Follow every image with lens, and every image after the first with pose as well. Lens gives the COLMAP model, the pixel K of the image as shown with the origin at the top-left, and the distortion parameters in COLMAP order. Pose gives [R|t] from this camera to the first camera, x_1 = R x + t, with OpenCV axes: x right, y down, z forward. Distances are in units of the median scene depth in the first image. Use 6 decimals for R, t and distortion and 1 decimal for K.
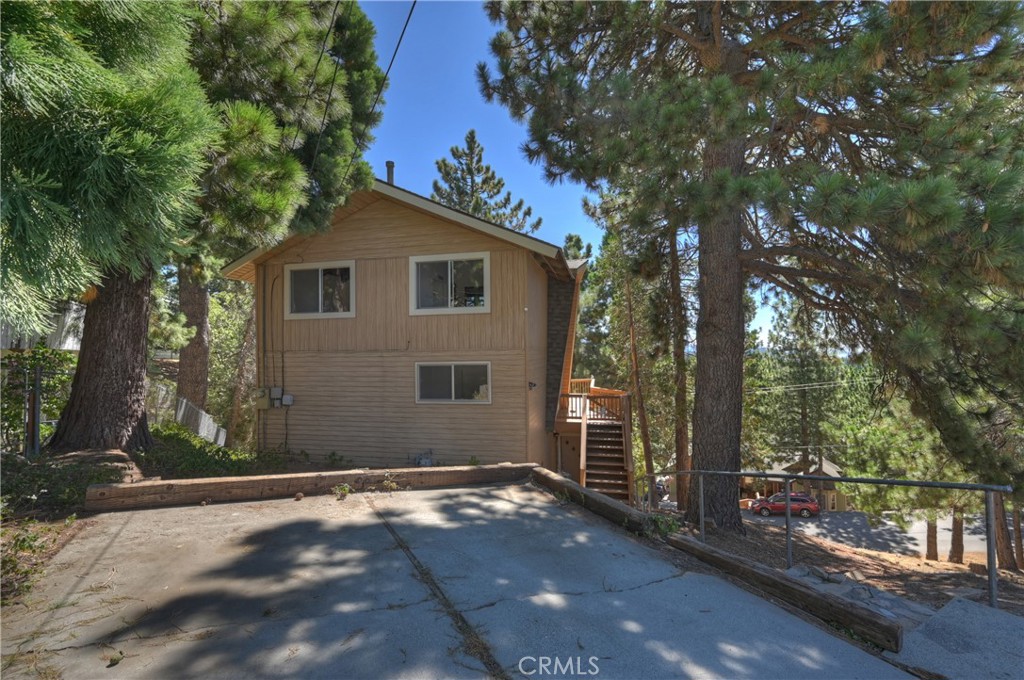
lens RADIAL K [[440.3, 0, 512.0], [0, 440.3, 340.0], [0, 0, 1]] dist [0.001784, 0.000246]
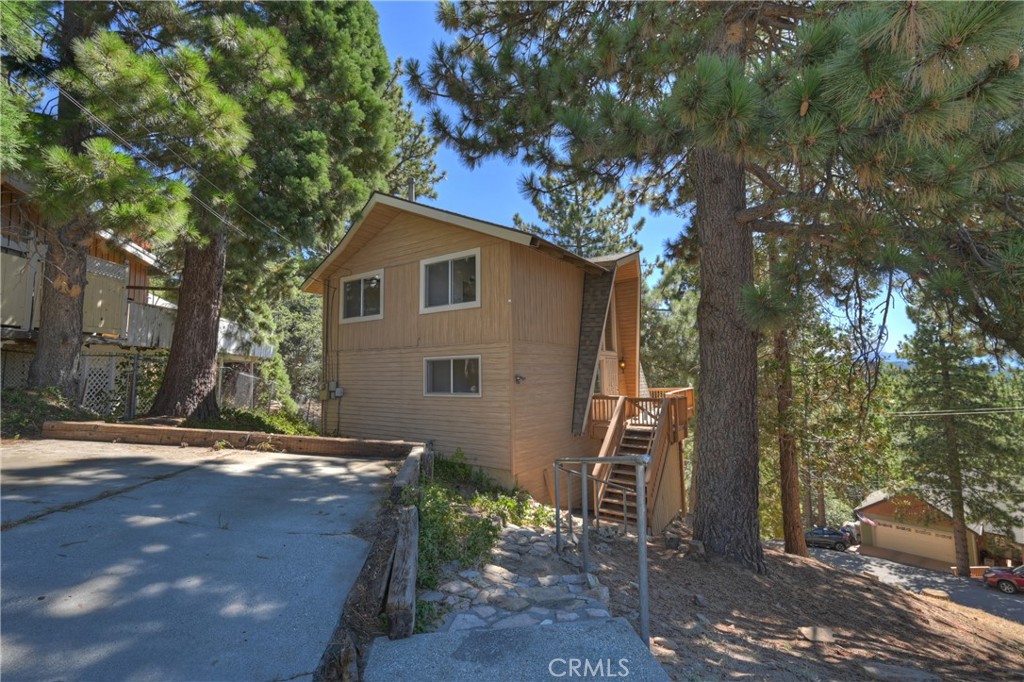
lens RADIAL K [[440.4, 0, 513.1], [0, 440.4, 335.3], [0, 0, 1]] dist [-0.000303, 0.000130]
pose [[0.925114, -0.031815, -0.378354, 0.387093], [0.011319, 0.998351, -0.056274, 0.059261], [0.379520, 0.047777, 0.923949, 0.092113]]
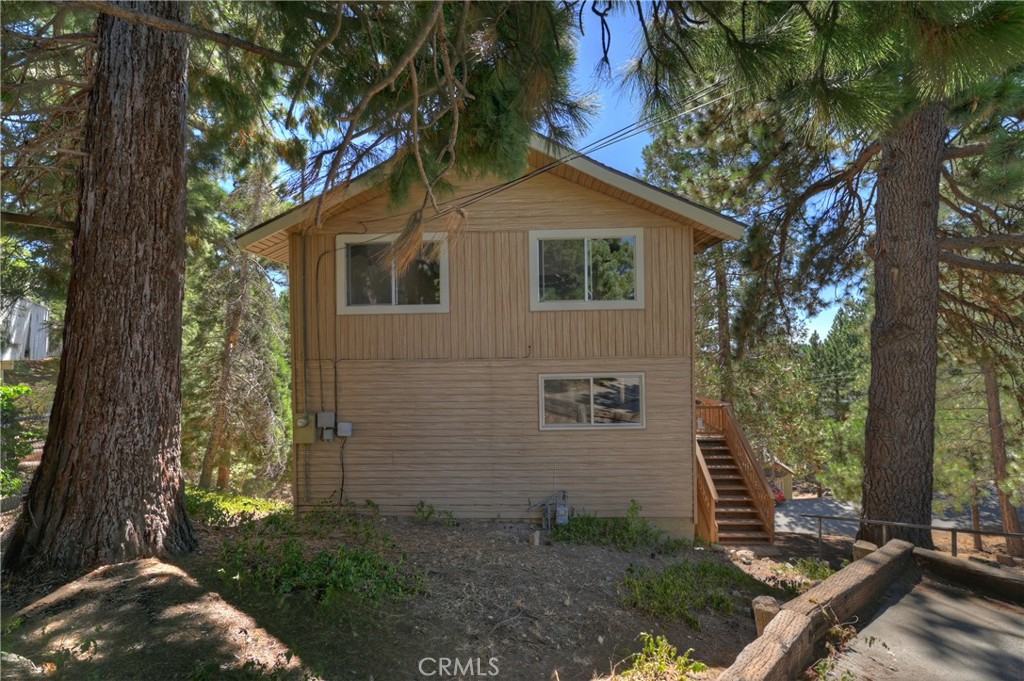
lens RADIAL K [[440.3, 0, 512.0], [0, 440.3, 340.5], [0, 0, 1]] dist [0.001784, 0.000246]
pose [[0.983613, -0.000246, 0.180290, -0.396473], [-0.002607, 0.999875, 0.015586, -0.017618], [-0.180271, -0.015801, 0.983490, 0.282552]]
